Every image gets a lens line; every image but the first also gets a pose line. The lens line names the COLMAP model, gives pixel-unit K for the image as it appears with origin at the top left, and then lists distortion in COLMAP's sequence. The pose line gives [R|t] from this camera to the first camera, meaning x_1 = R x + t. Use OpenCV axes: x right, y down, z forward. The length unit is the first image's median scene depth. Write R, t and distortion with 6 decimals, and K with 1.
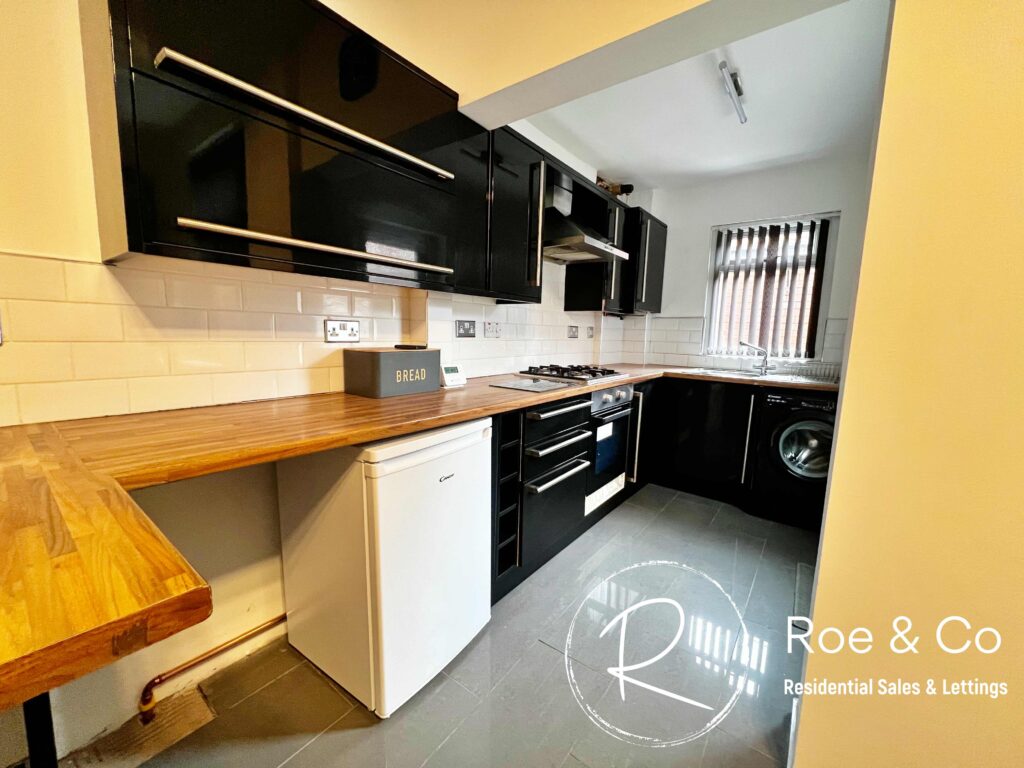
lens RADIAL K [[411.9, 0, 514.9], [0, 411.9, 382.2], [0, 0, 1]] dist [-0.001569, -0.000016]
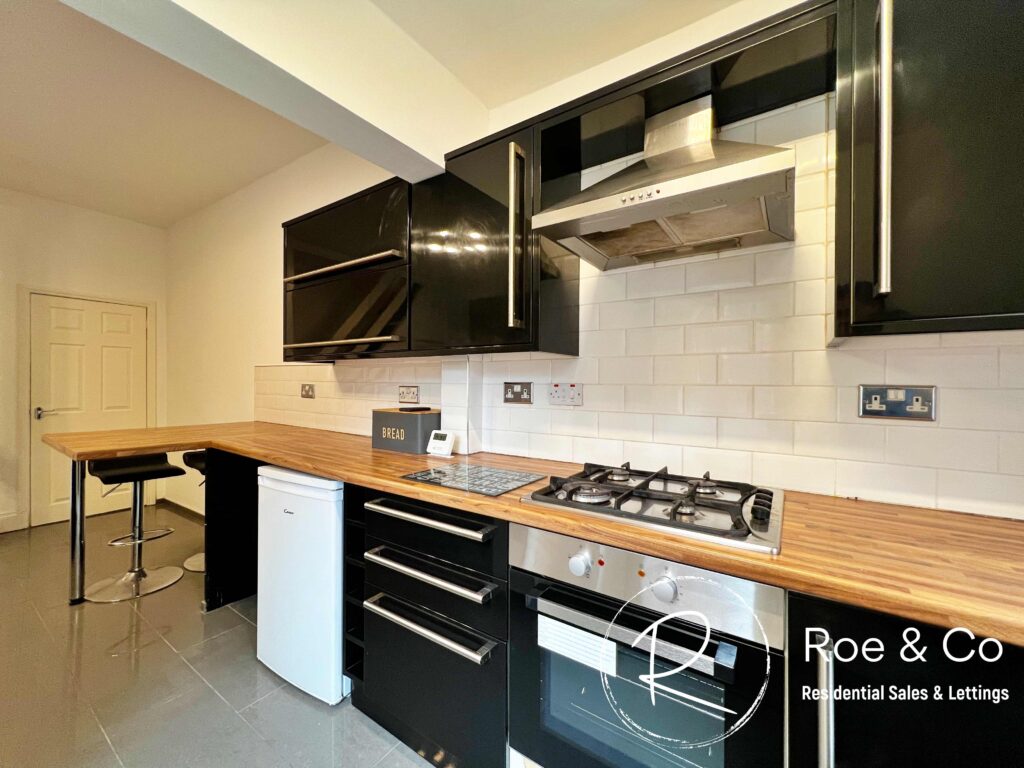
lens RADIAL K [[411.9, 0, 514.9], [0, 411.9, 382.2], [0, 0, 1]] dist [-0.001569, -0.000016]
pose [[0.047785, -0.034983, -0.998245, 0.632837], [-0.133455, 0.990203, -0.041089, -0.109645], [0.989902, 0.135184, 0.042649, 0.901031]]
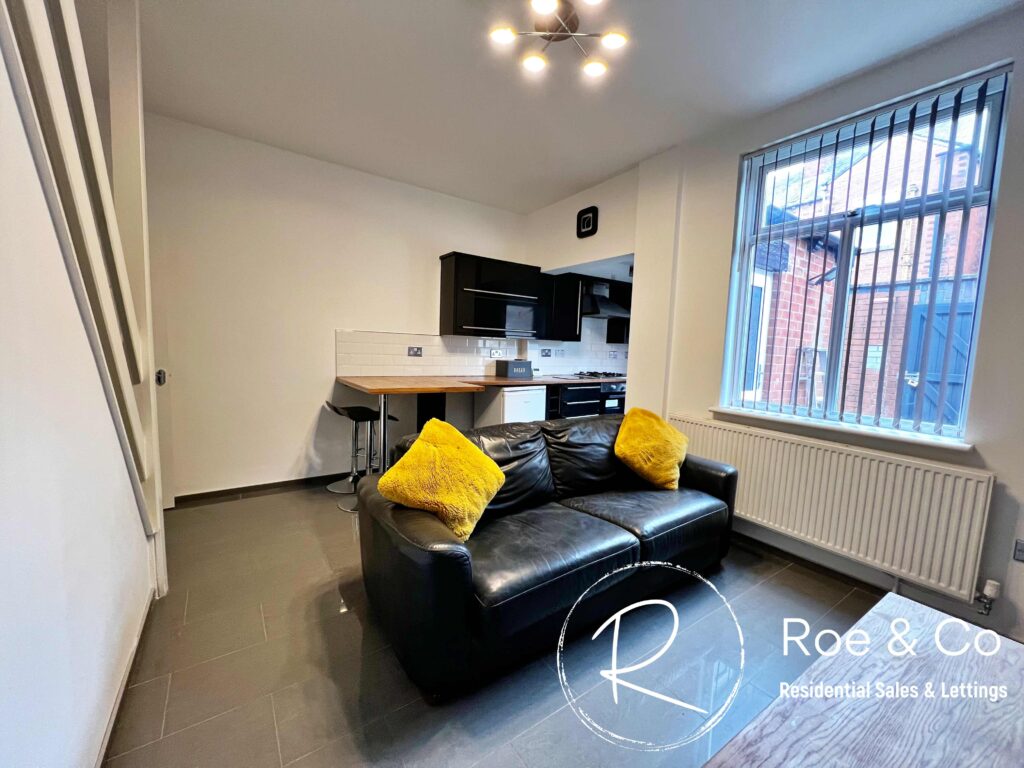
lens RADIAL K [[411.9, 0, 514.9], [0, 411.9, 382.2], [0, 0, 1]] dist [-0.001569, -0.000016]
pose [[0.948186, 0.035654, -0.315709, 0.410573], [-0.050632, 0.997941, -0.039366, 0.121222], [0.313655, 0.053312, 0.948039, -1.115674]]
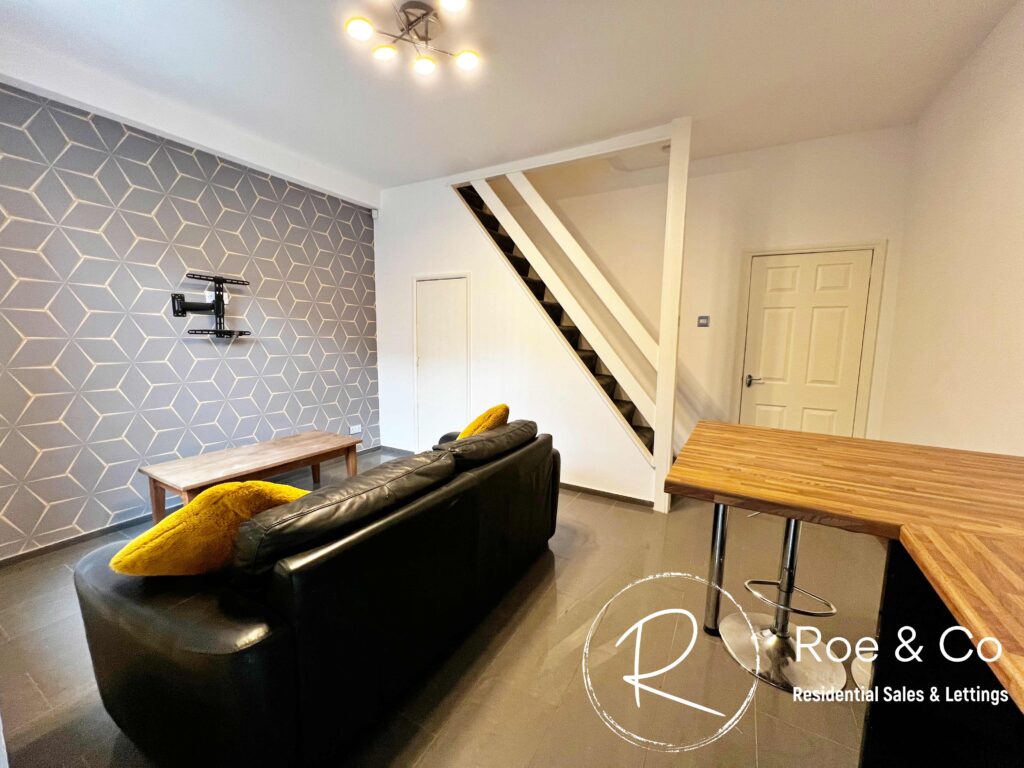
lens RADIAL K [[411.9, 0, 514.9], [0, 411.9, 382.2], [0, 0, 1]] dist [-0.001569, -0.000016]
pose [[-0.992205, -0.038861, -0.118402, 0.092467], [-0.065748, 0.970378, 0.232472, -0.116826], [0.105861, 0.238444, -0.965369, 0.590899]]
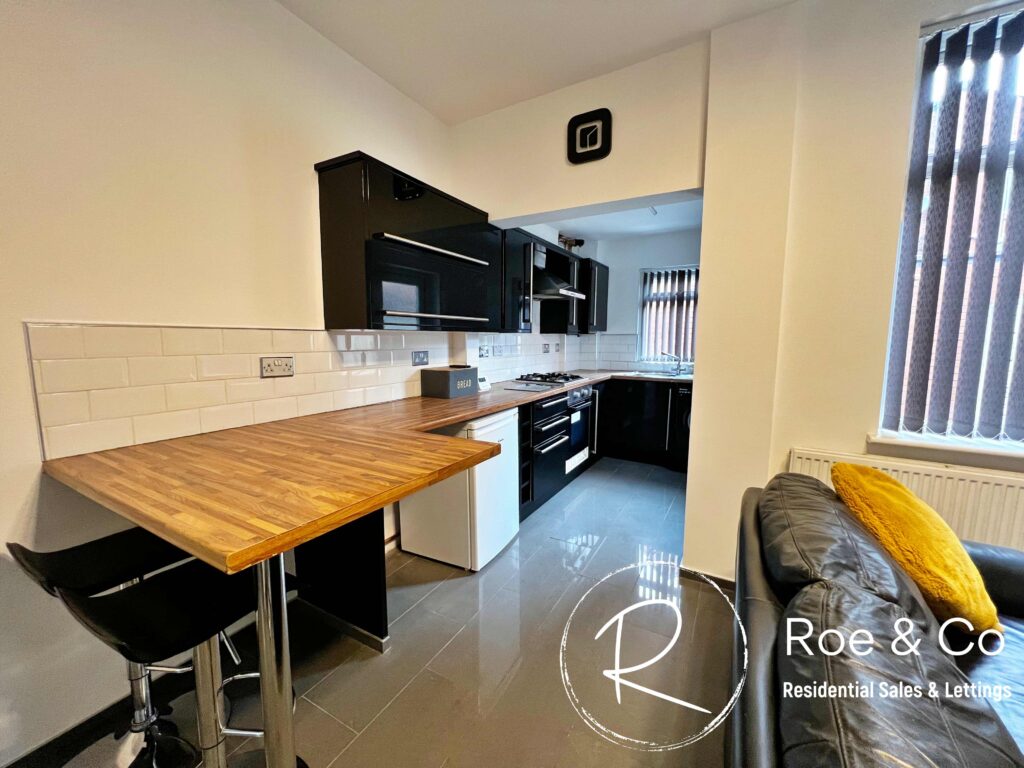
lens RADIAL K [[411.9, 0, 514.9], [0, 411.9, 382.2], [0, 0, 1]] dist [-0.001569, -0.000016]
pose [[0.990979, -0.037468, 0.128675, -0.188219], [0.039007, 0.999194, -0.009463, -0.000774], [-0.128217, 0.014397, 0.991642, -0.452938]]
